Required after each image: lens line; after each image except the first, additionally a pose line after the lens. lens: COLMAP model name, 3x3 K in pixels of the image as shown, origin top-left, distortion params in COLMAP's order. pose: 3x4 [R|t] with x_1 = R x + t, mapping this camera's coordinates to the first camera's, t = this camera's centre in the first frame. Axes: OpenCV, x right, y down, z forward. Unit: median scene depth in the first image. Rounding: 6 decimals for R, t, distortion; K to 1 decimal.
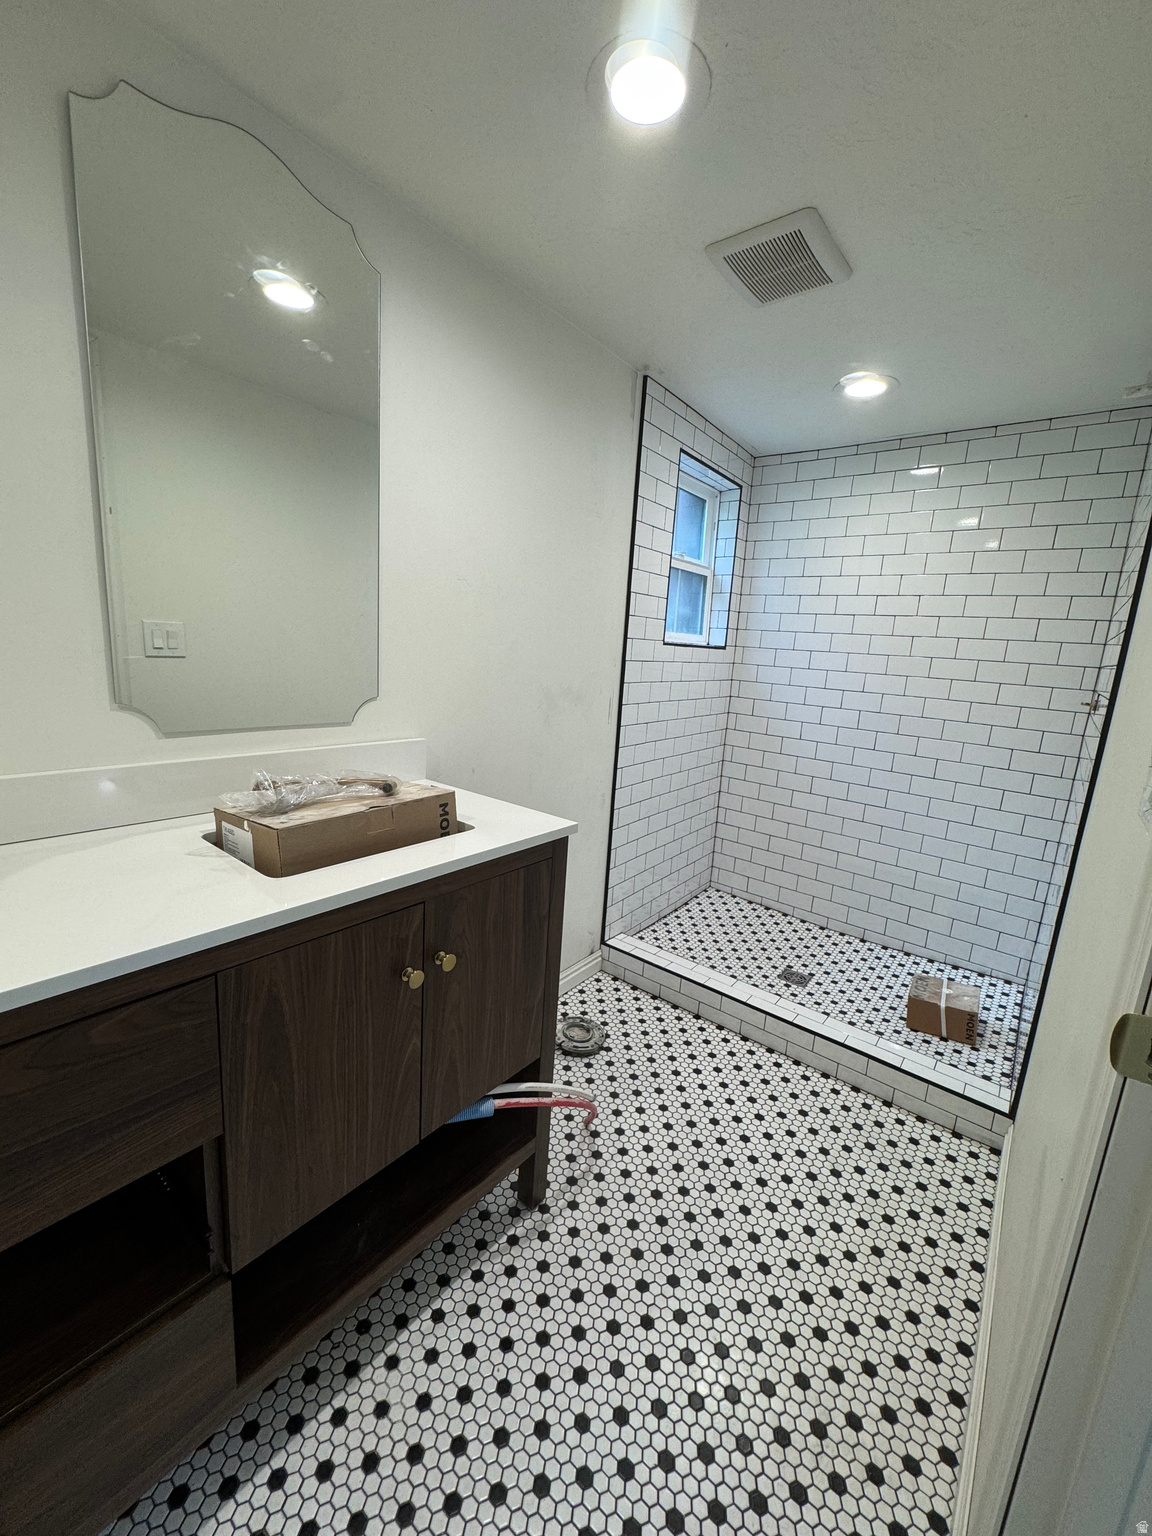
lens RADIAL K [[613.4, 0, 572.8], [0, 613.4, 771.8], [0, 0, 1]] dist [0.000541, 0.000289]
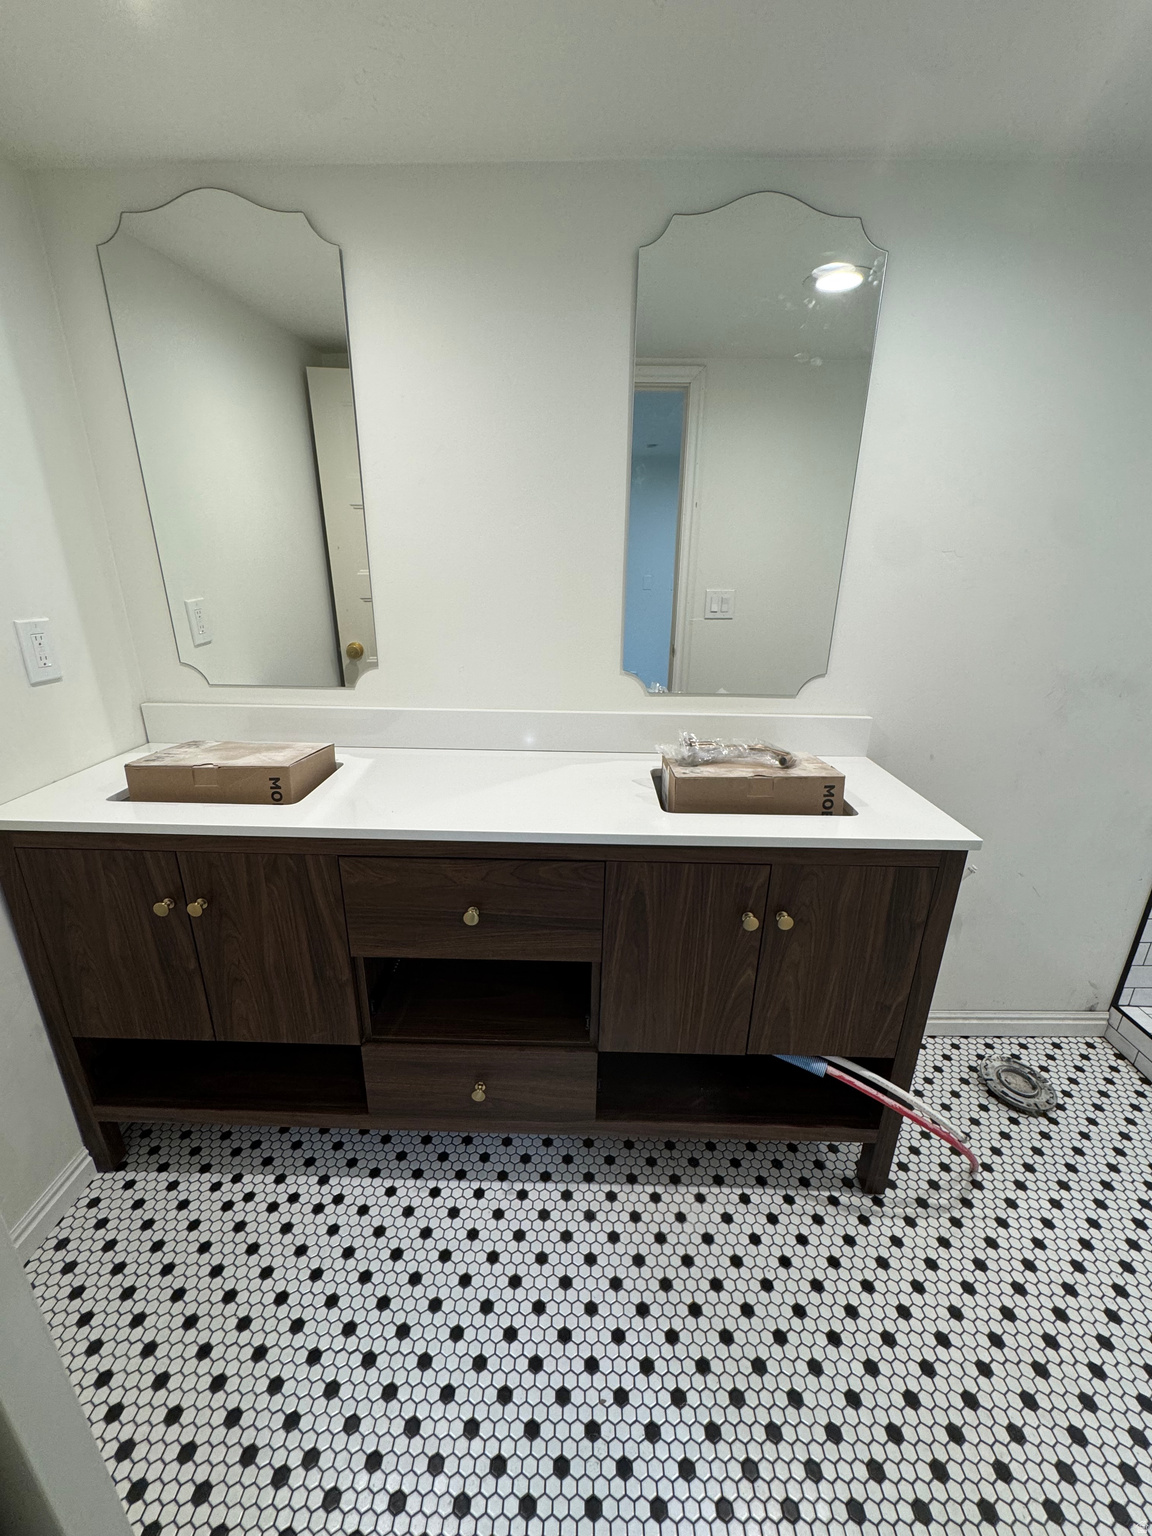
lens RADIAL K [[613.4, 0, 572.8], [0, 613.4, 771.8], [0, 0, 1]] dist [0.000541, 0.000289]
pose [[0.614337, 0.206756, -0.761474, 0.268542], [-0.132010, 0.978389, 0.159151, -0.068486], [0.777923, 0.002750, 0.628354, -0.018521]]
